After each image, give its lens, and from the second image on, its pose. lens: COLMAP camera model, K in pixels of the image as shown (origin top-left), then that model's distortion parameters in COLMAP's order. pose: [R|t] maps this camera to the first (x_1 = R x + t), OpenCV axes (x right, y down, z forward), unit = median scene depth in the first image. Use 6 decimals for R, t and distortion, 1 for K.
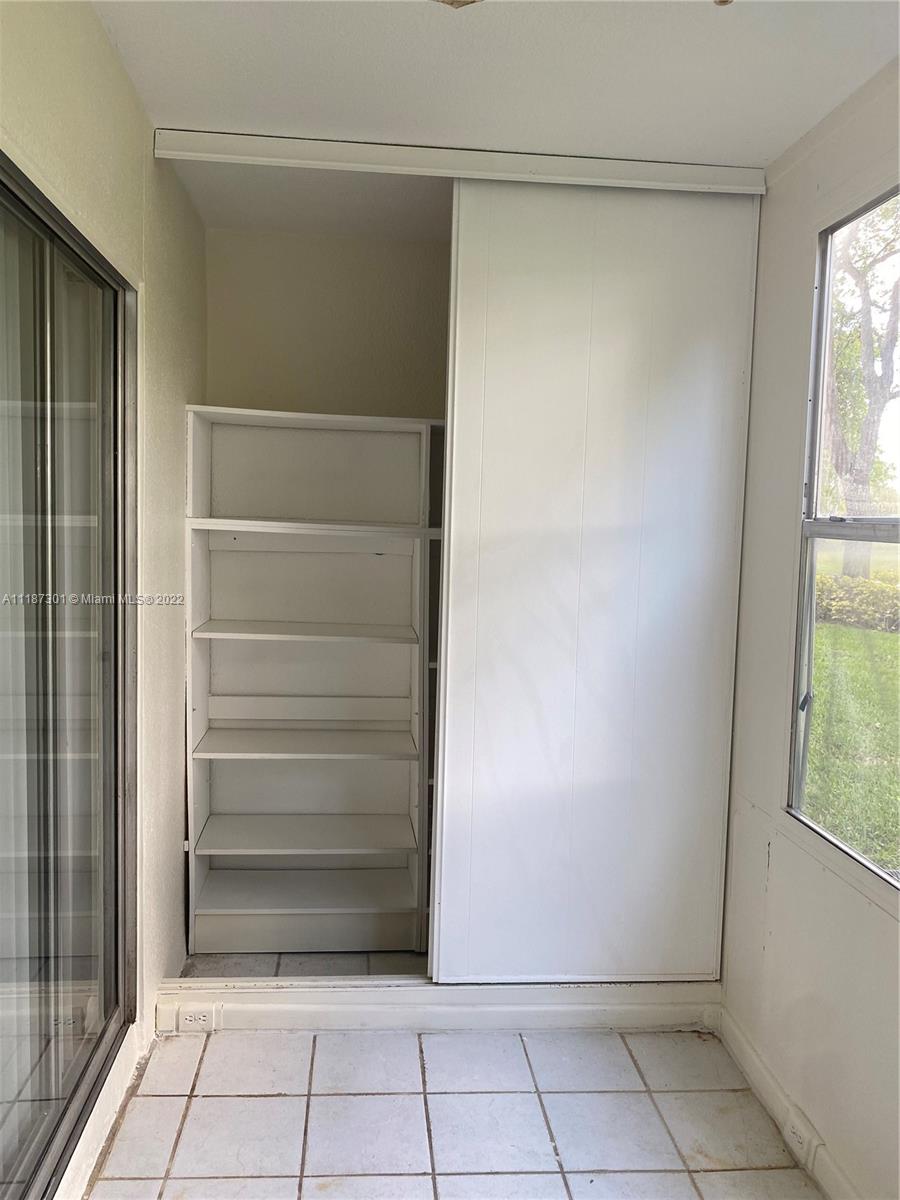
lens RADIAL K [[908.8, 0, 447.9], [0, 908.8, 598.0], [0, 0, 1]] dist [-0.003794, 0.003491]
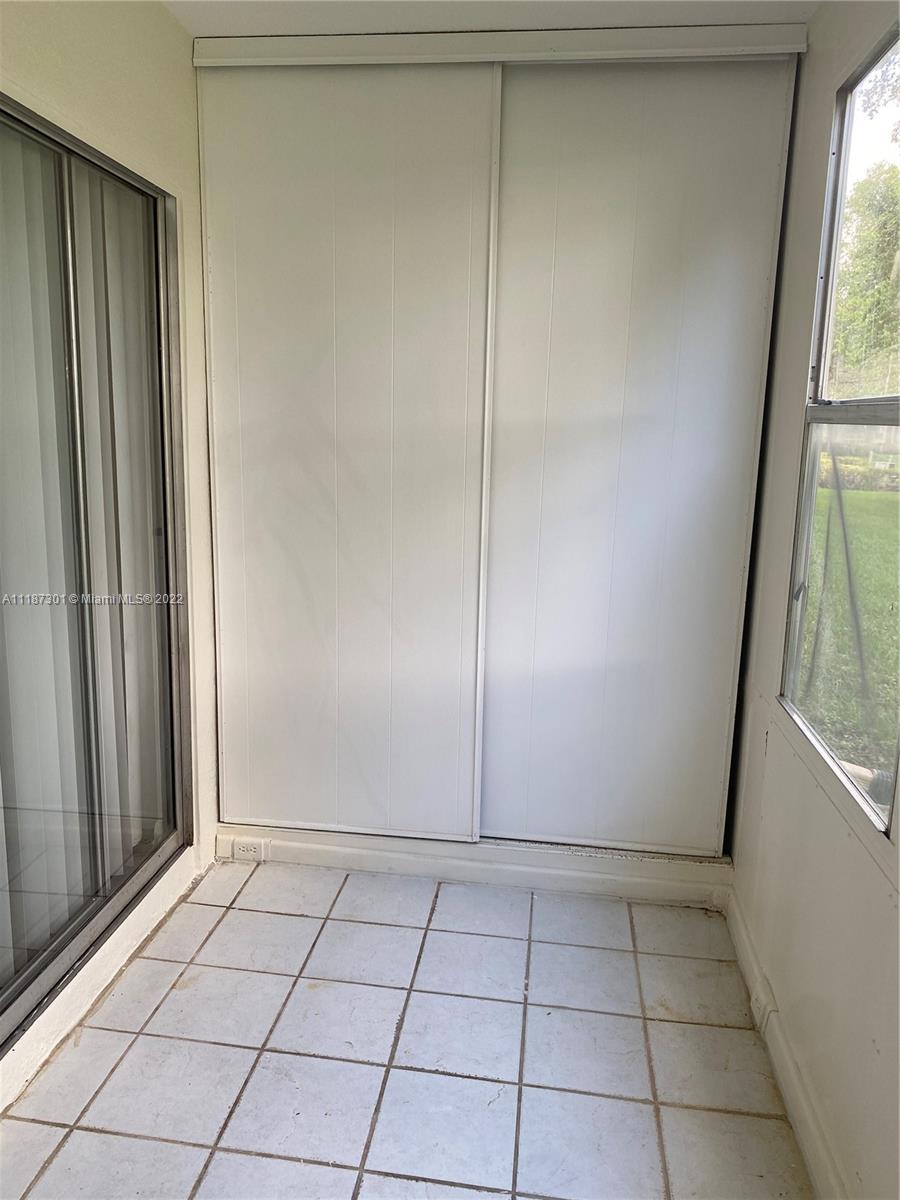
lens RADIAL K [[908.8, 0, 447.4], [0, 908.8, 600.4], [0, 0, 1]] dist [-0.003794, 0.003491]
pose [[0.977881, 0.036614, -0.205931, 0.208640], [-0.015140, 0.994367, 0.104901, 0.024350], [0.208612, -0.099463, 0.972928, -0.042395]]
